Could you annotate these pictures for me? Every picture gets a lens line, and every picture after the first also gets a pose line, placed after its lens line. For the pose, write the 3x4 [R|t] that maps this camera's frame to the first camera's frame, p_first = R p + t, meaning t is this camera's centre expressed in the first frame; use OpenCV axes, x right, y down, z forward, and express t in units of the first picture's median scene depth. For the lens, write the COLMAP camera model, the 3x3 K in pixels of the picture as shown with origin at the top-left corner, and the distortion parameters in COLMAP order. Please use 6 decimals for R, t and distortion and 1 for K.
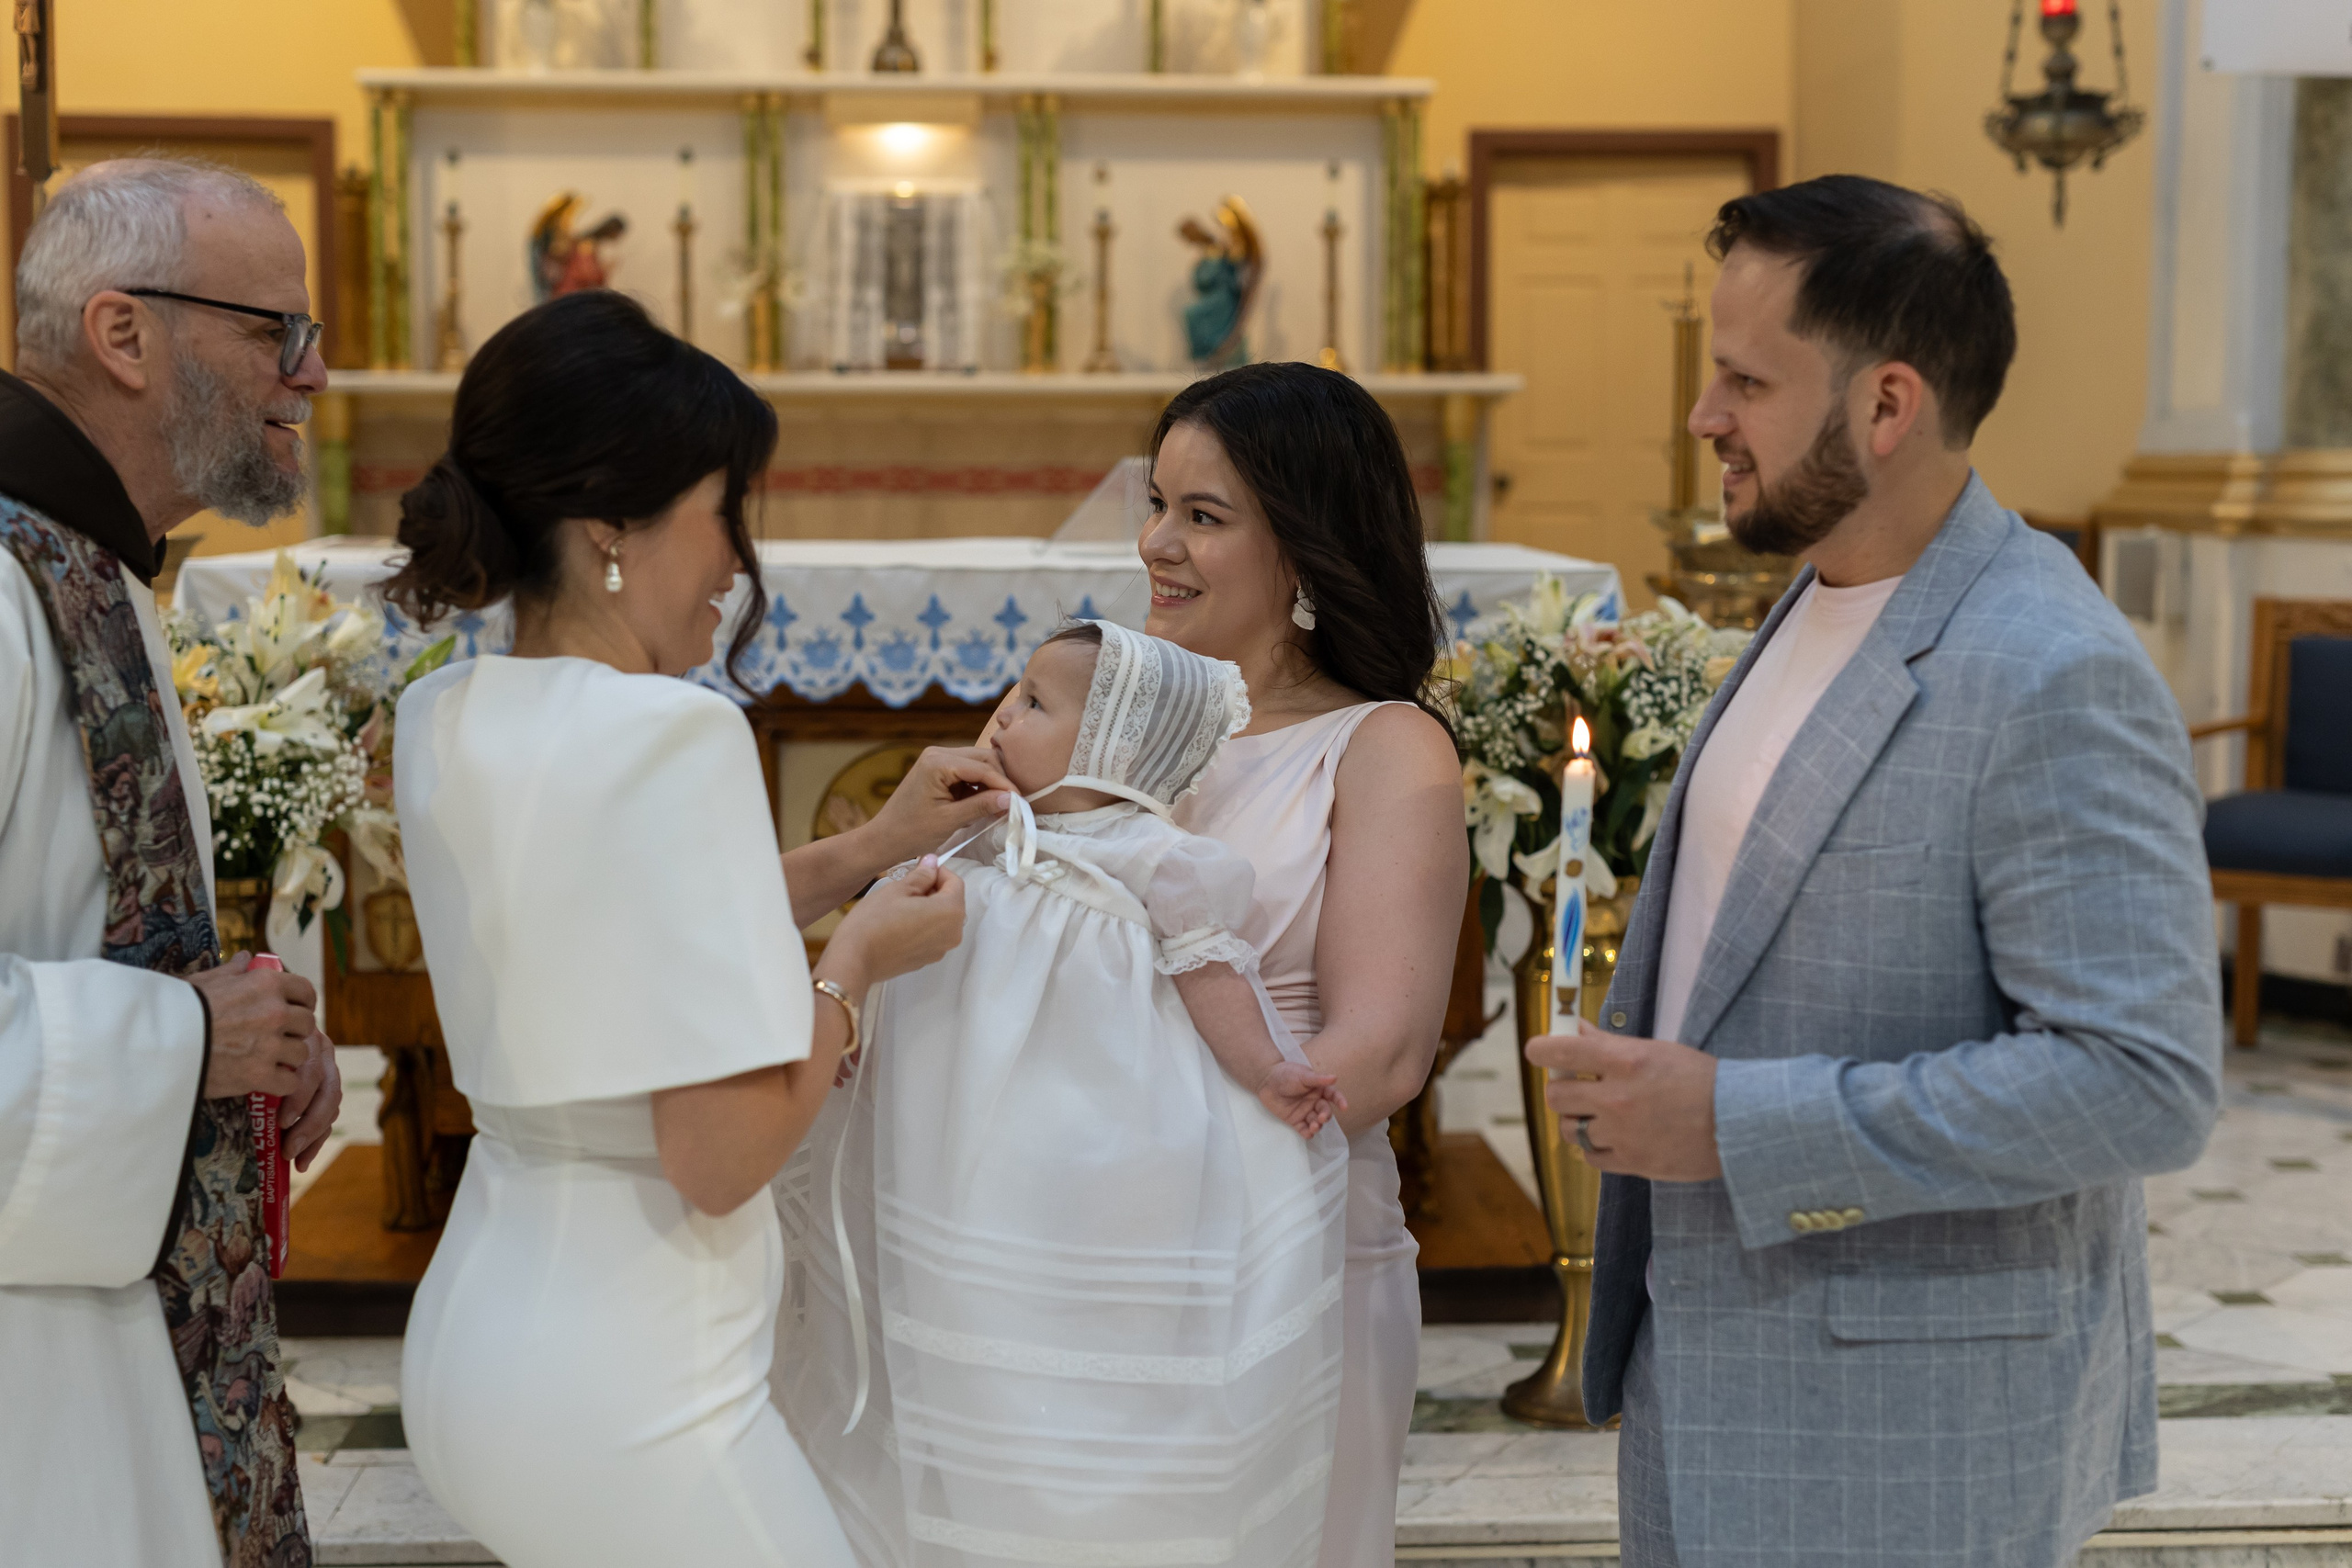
lens RADIAL K [[3301.2, 0, 1209.0], [0, 3301.2, 779.7], [0, 0, 1]] dist [-0.004662, -0.001357]
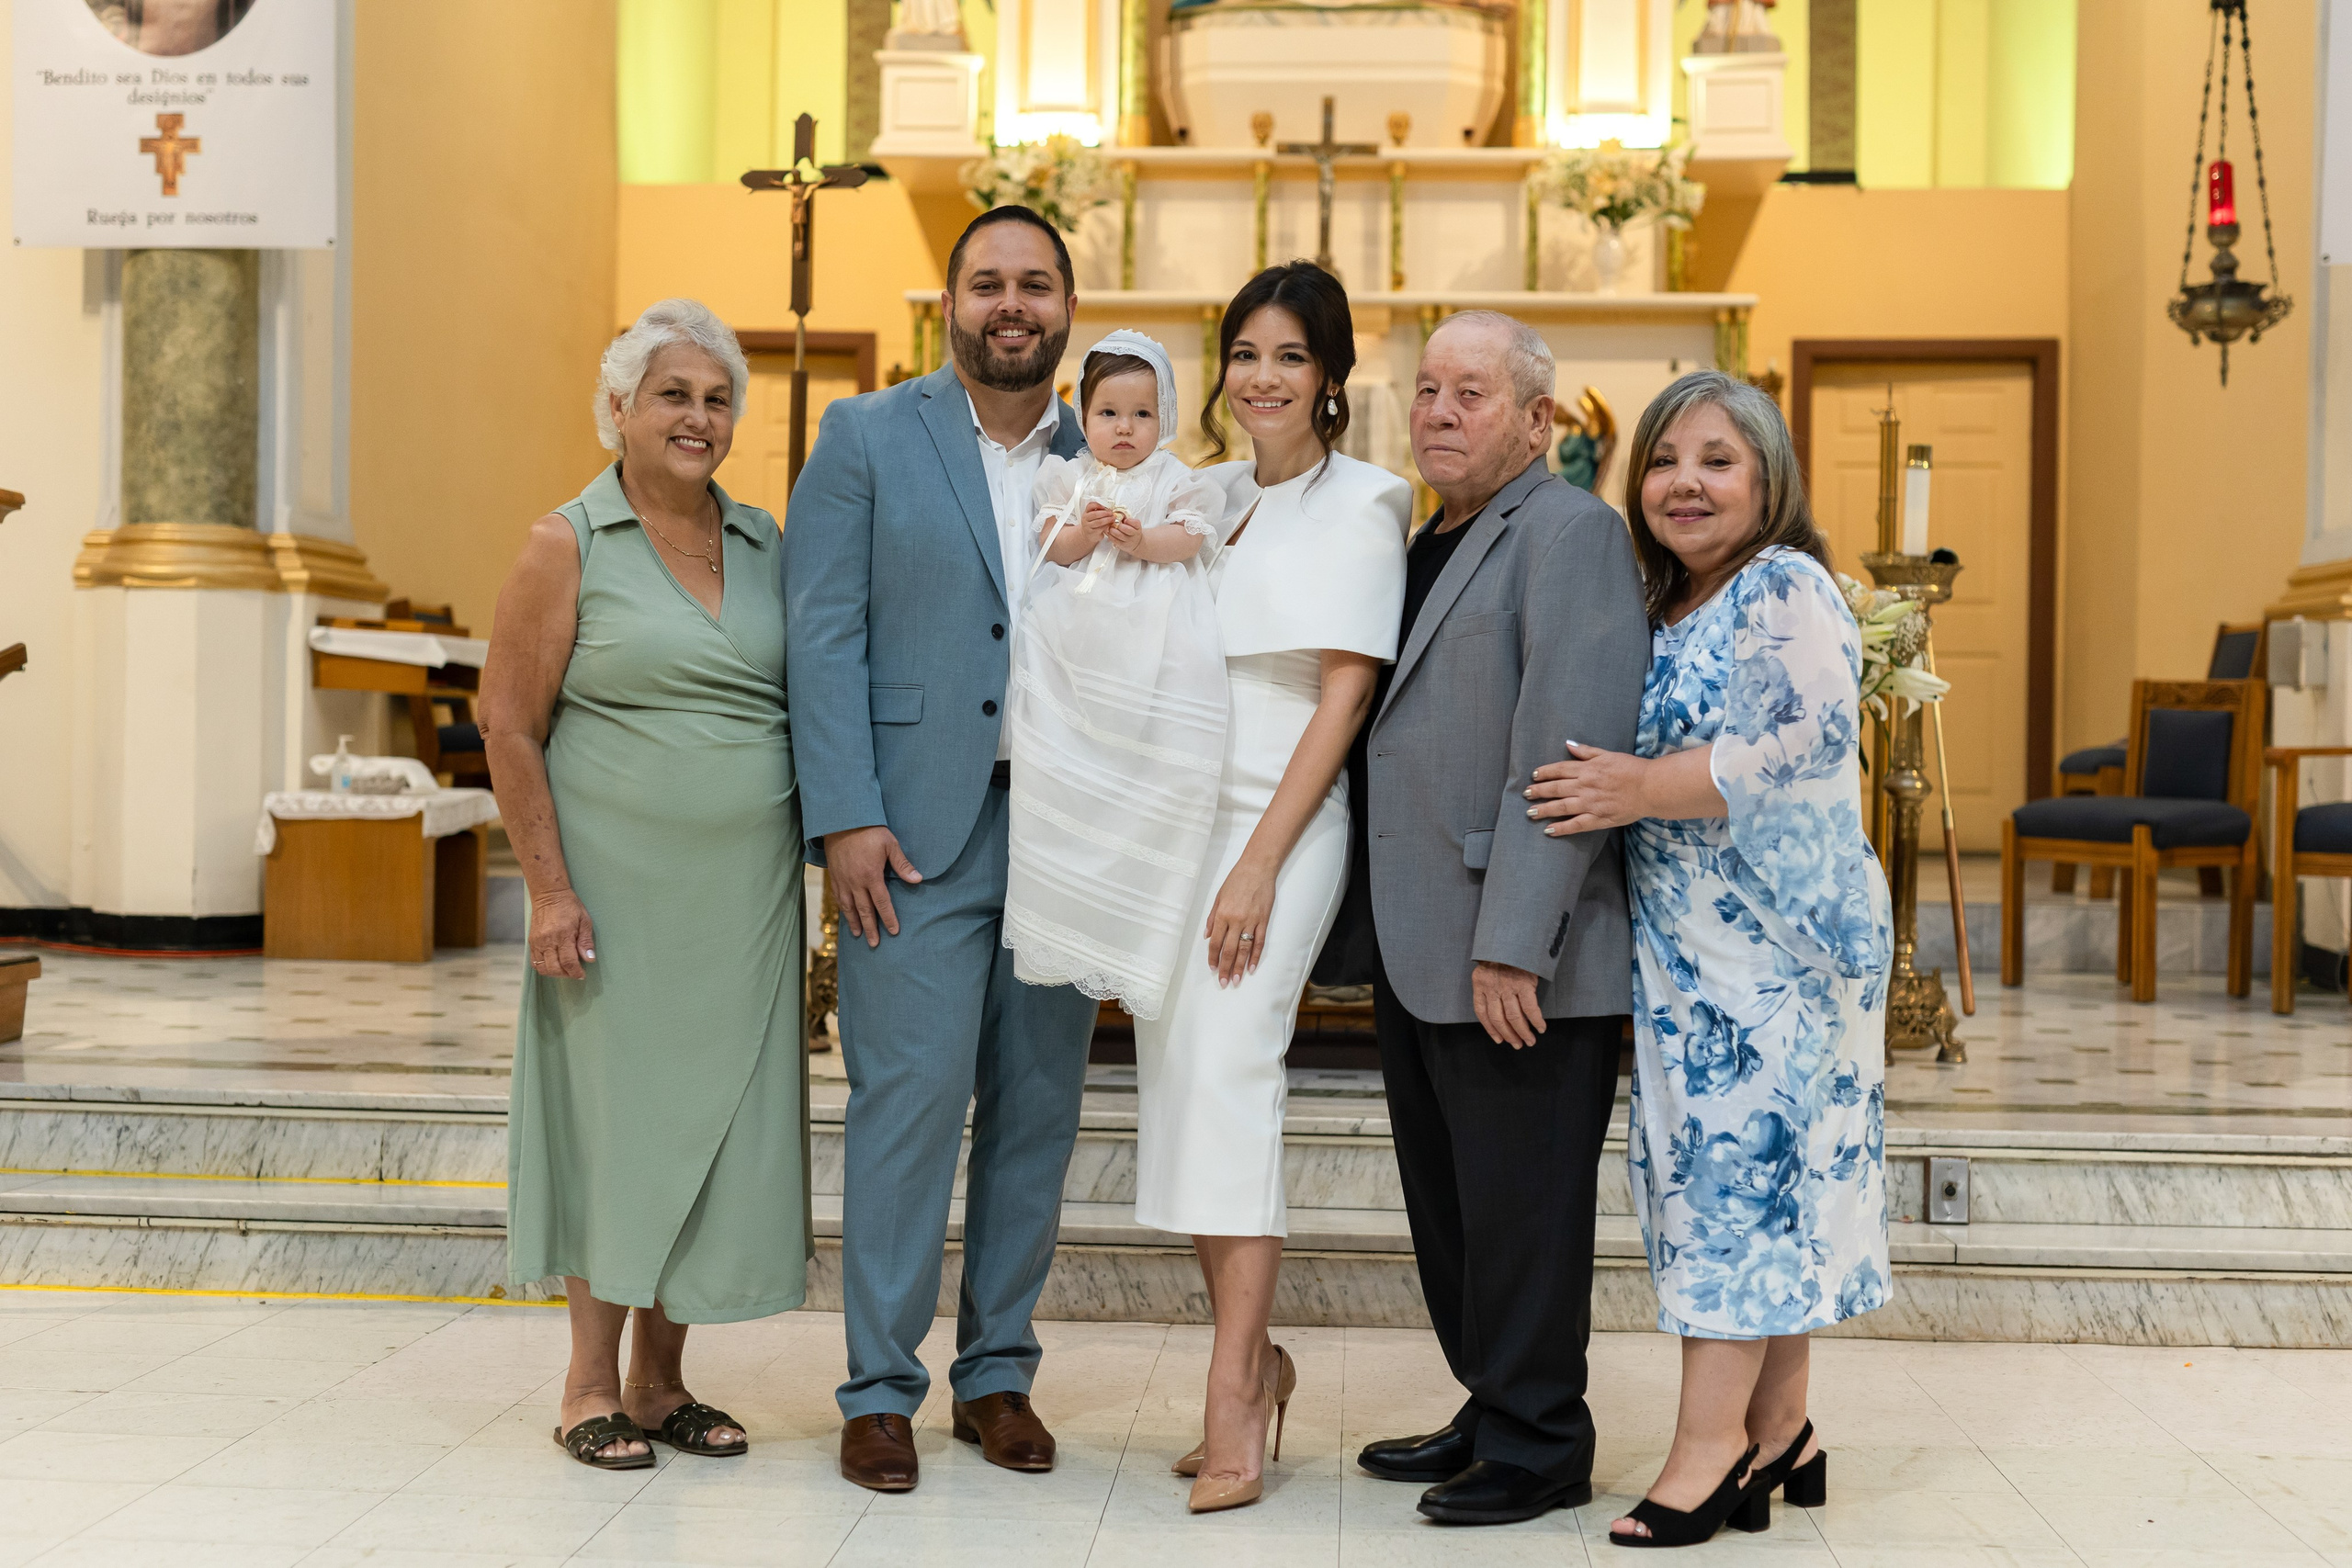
lens RADIAL K [[3315.0, 0, 1172.3], [0, 3315.0, 774.1], [0, 0, 1]] dist [-0.002184, -0.013888]
pose [[0.991623, 0.012721, -0.128535, 0.012992], [-0.023450, 0.996332, -0.082302, 0.075844], [0.127017, 0.084626, 0.988284, -0.244325]]
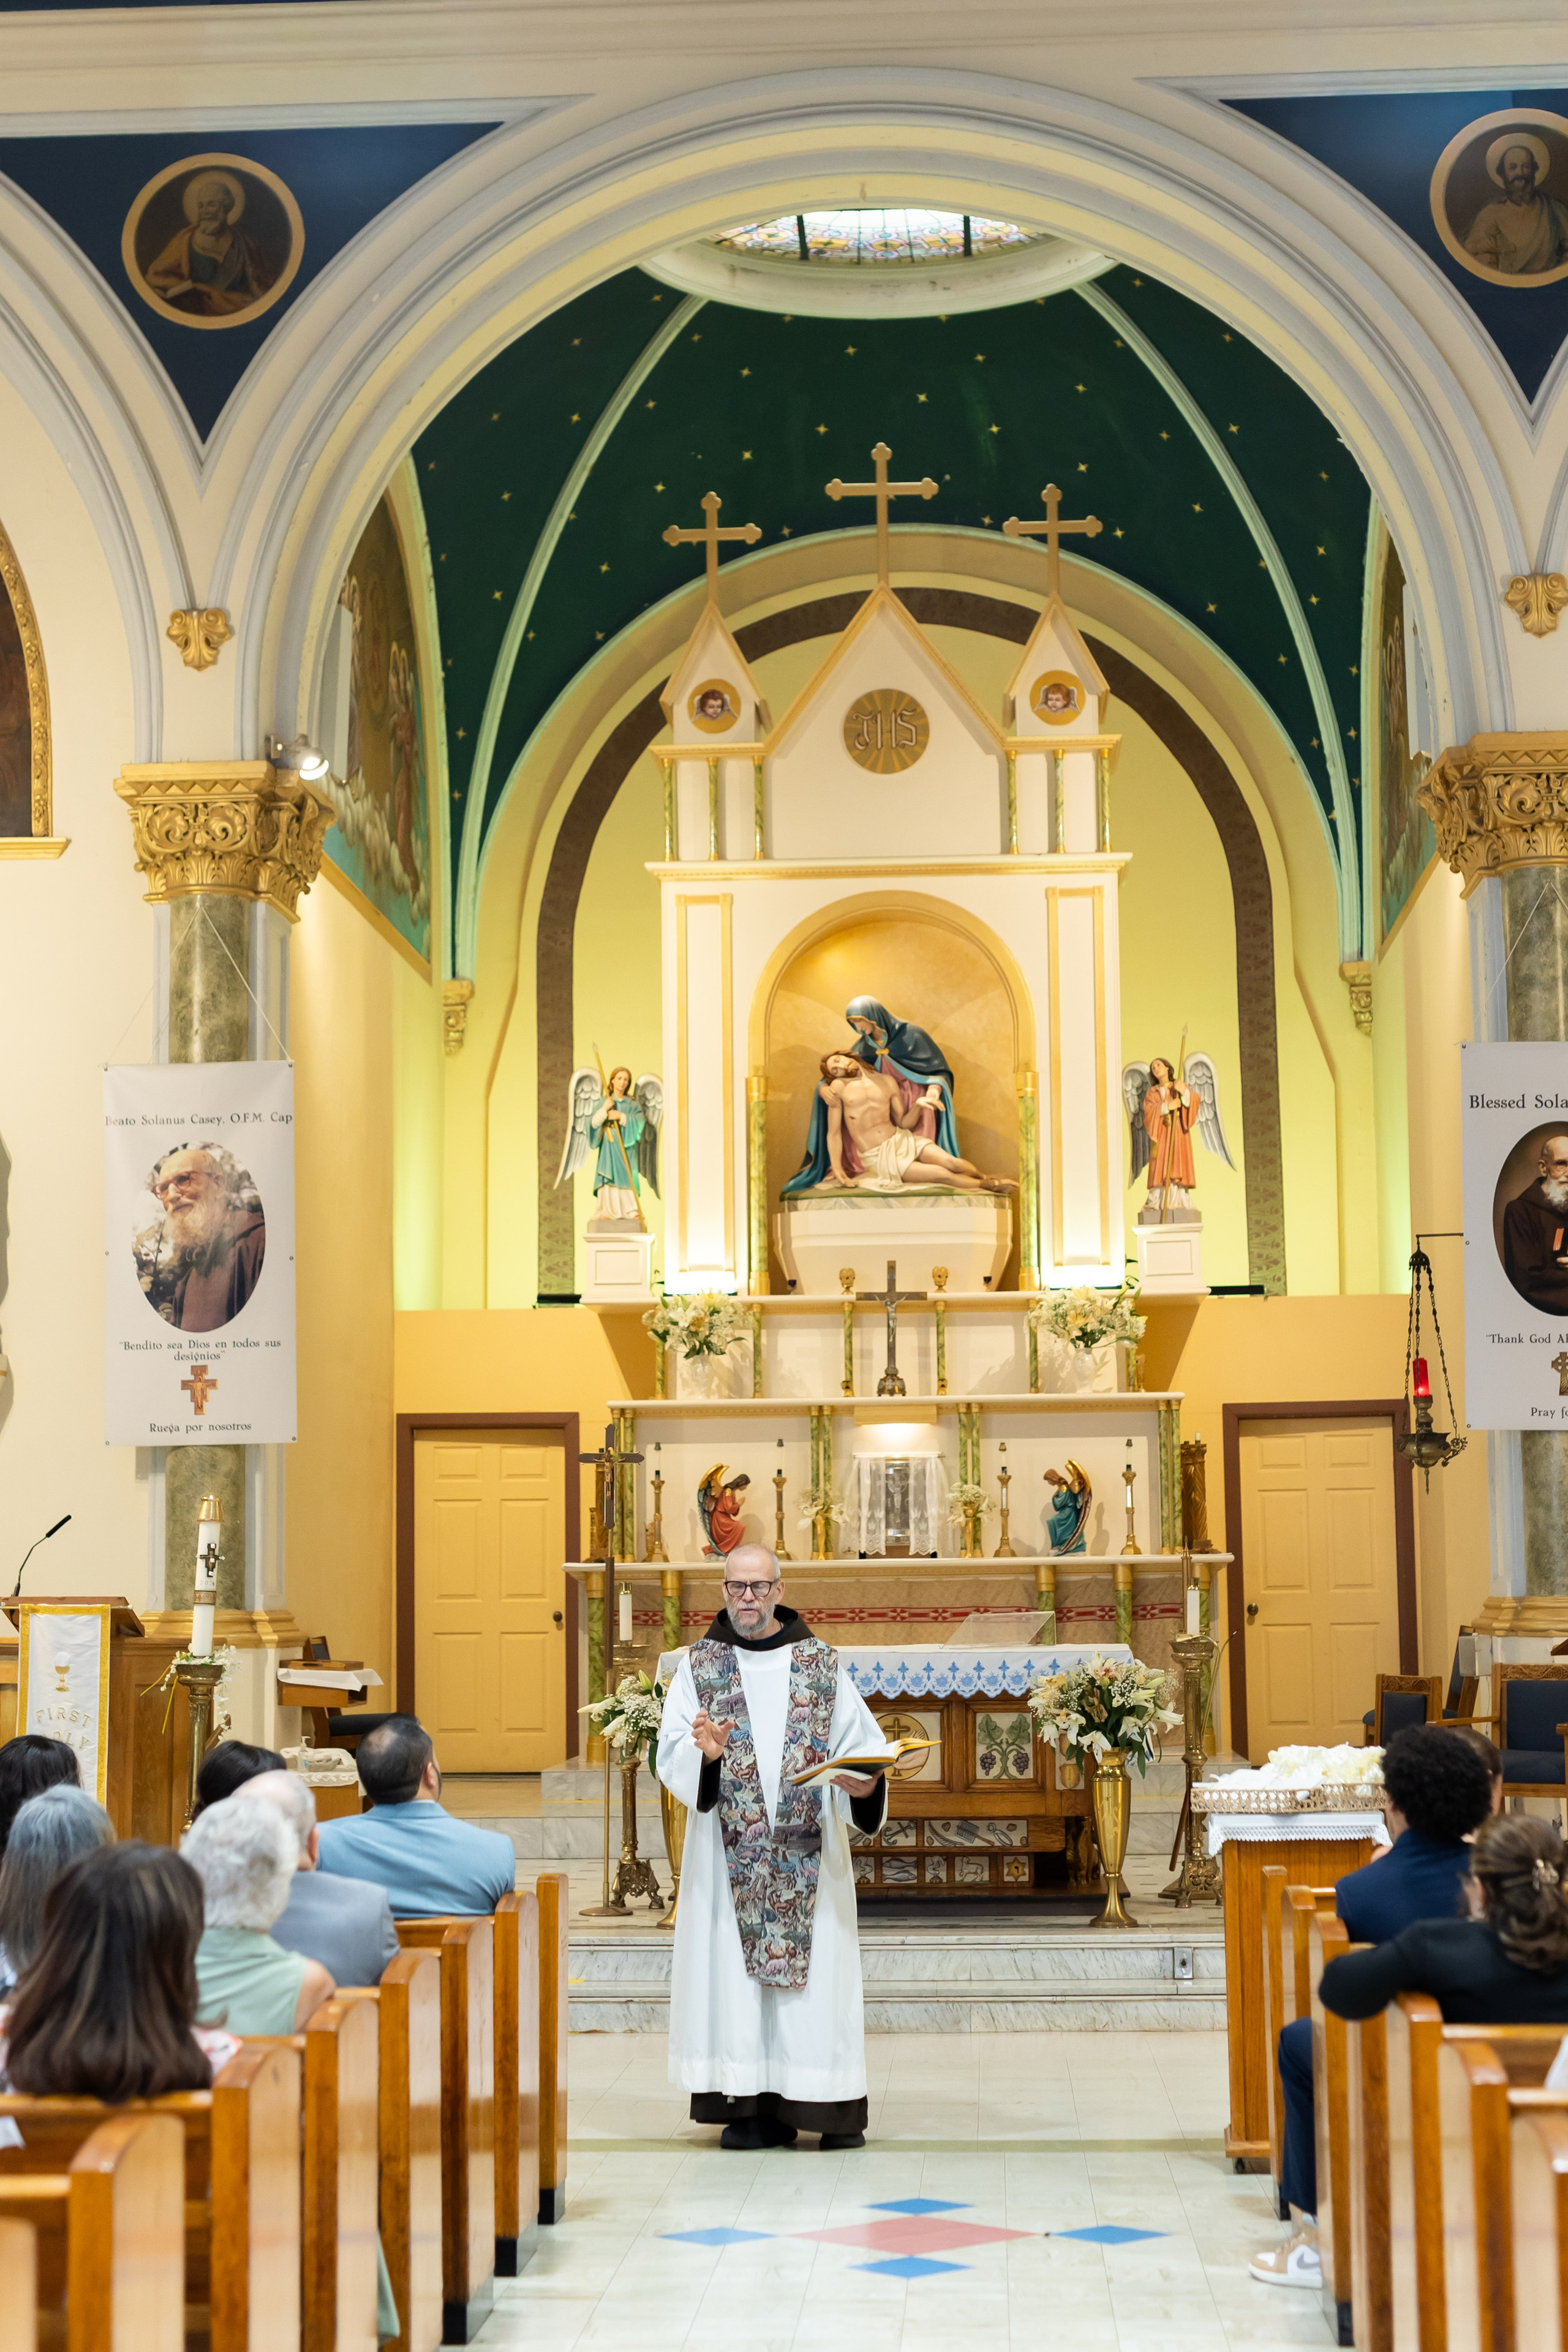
lens RADIAL K [[3993.7, 0, 784.7], [0, 3993.7, 1088.9], [0, 0, 1]] dist [-0.012078, 0.004839]
pose [[0.992285, -0.028790, -0.120591, 0.122445], [0.002483, 0.977084, -0.212842, 0.096804], [0.123955, 0.210900, 0.969617, -1.233365]]
